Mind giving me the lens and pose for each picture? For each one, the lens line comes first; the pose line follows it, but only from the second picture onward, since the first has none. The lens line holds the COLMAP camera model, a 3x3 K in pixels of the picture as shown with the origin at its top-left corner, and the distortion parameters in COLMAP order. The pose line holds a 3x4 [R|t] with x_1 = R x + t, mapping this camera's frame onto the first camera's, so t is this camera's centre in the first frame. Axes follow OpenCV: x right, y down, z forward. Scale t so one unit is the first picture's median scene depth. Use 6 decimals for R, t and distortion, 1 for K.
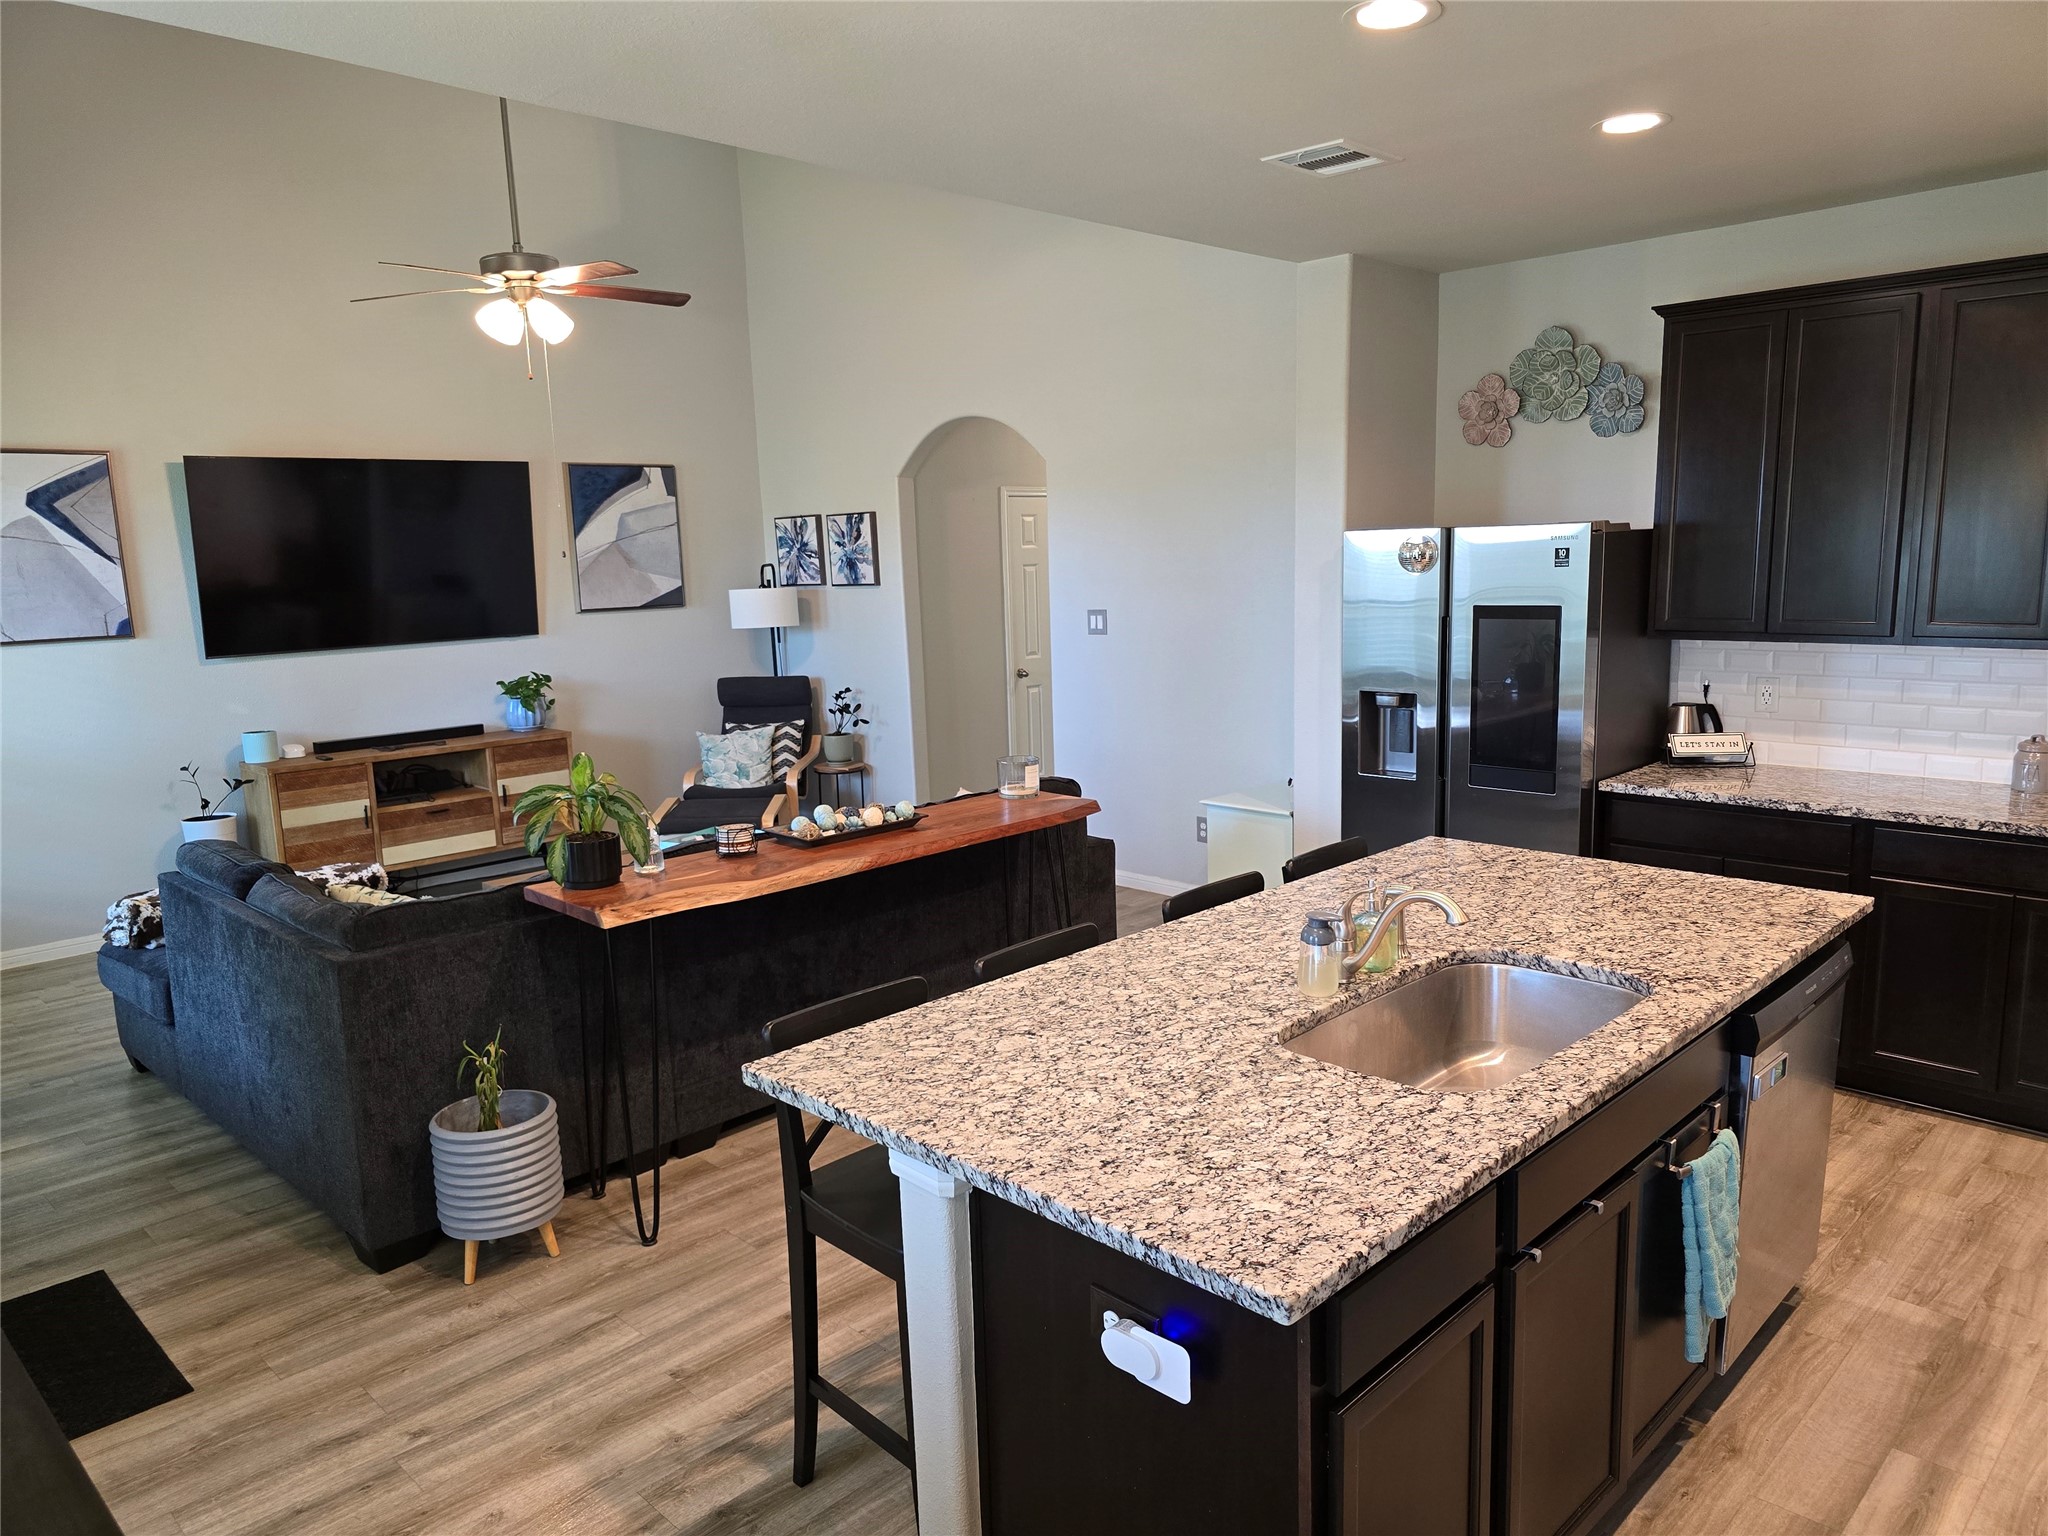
lens RADIAL K [[1380.1, 0, 1035.0], [0, 1380.1, 785.0], [0, 0, 1]] dist [0.054496, -0.048978]
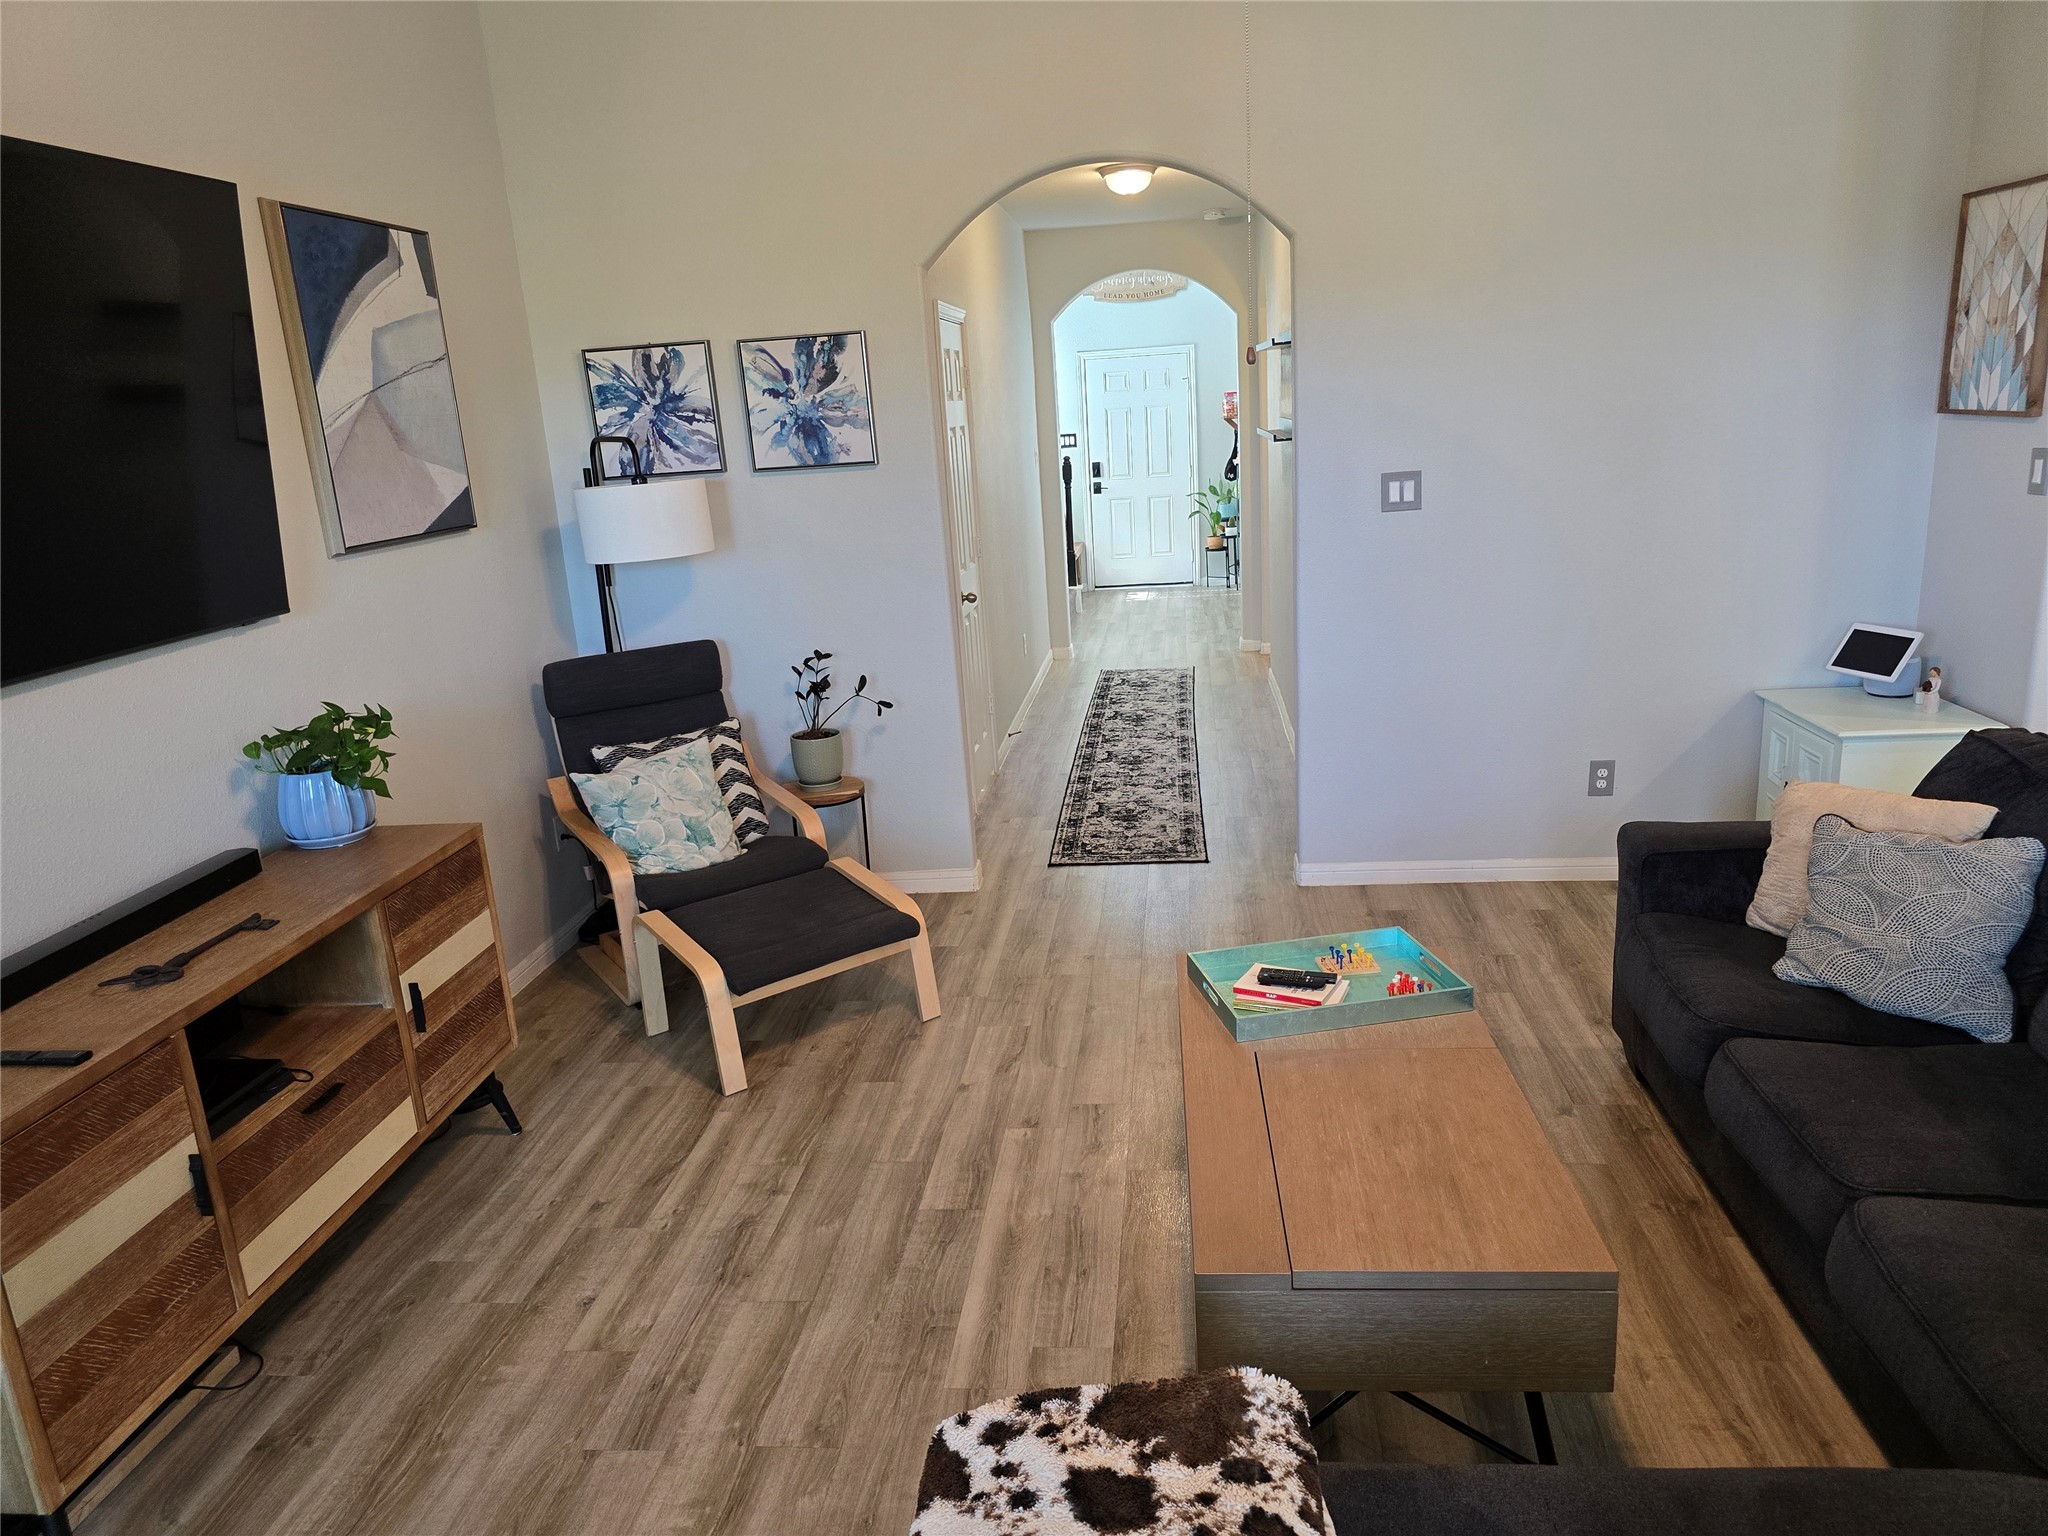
lens RADIAL K [[1380.1, 0, 1035.1], [0, 1380.1, 769.1], [0, 0, 1]] dist [0.054496, -0.048978]
pose [[0.778894, -0.177747, 0.601439, -0.474922], [0.143573, 0.984065, 0.104892, -0.078755], [-0.610500, 0.004650, 0.792003, 0.562782]]
